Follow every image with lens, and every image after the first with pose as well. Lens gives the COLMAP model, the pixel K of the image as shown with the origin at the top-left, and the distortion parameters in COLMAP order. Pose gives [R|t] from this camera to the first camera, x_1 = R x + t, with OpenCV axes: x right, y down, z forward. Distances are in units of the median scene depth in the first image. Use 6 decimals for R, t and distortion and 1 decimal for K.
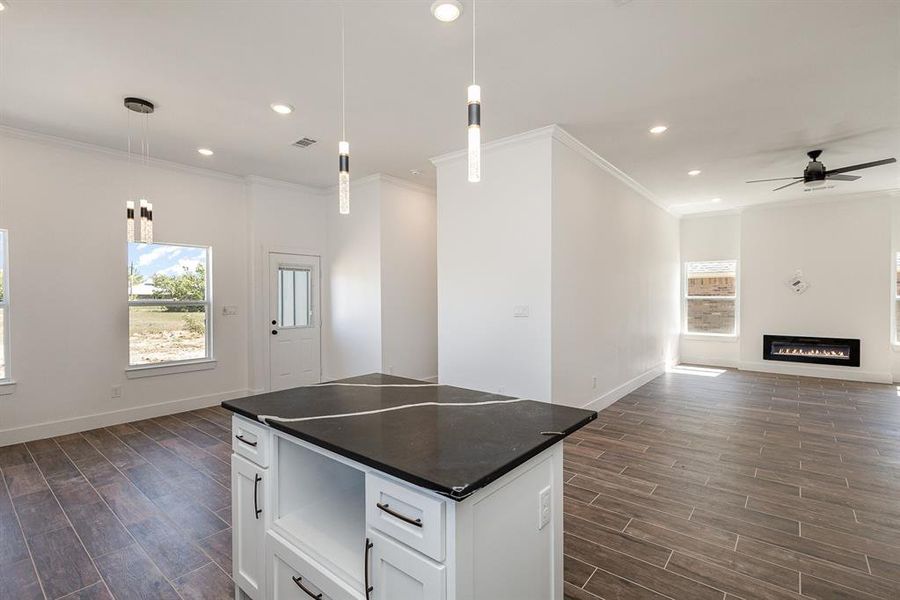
lens RADIAL K [[415.9, 0, 453.1], [0, 415.9, 299.0], [0, 0, 1]] dist [0.000181, 0.000141]
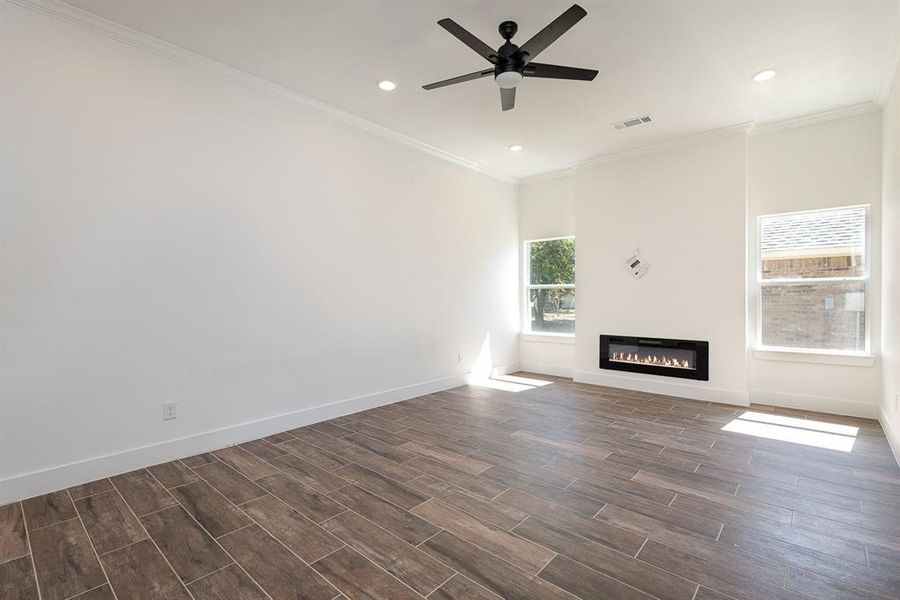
lens RADIAL K [[413.8, 0, 450.1], [0, 413.8, 299.8], [0, 0, 1]] dist [0.000305, -0.000073]
pose [[0.999122, -0.001110, -0.041887, 0.567847], [0.001396, 0.999976, 0.006794, 0.020864], [0.041878, -0.006847, 0.999099, 0.284268]]
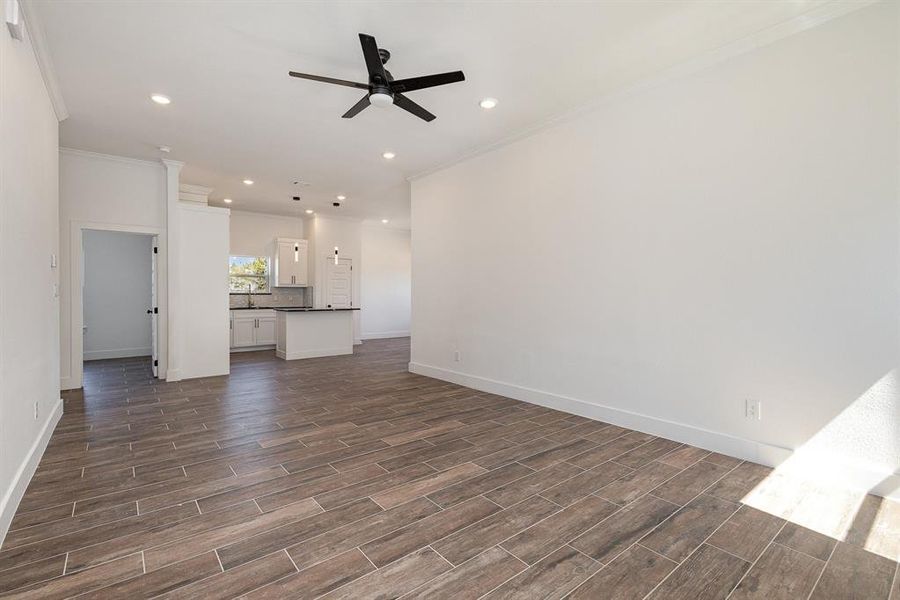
lens RADIAL K [[413.8, 0, 450.2], [0, 413.8, 293.9], [0, 0, 1]] dist [0.000305, -0.000073]
pose [[-0.205311, 0.002234, -0.978694, 1.055357], [-0.003397, 0.999990, 0.002995, 0.018356], [0.978691, 0.003939, -0.205301, 0.883296]]
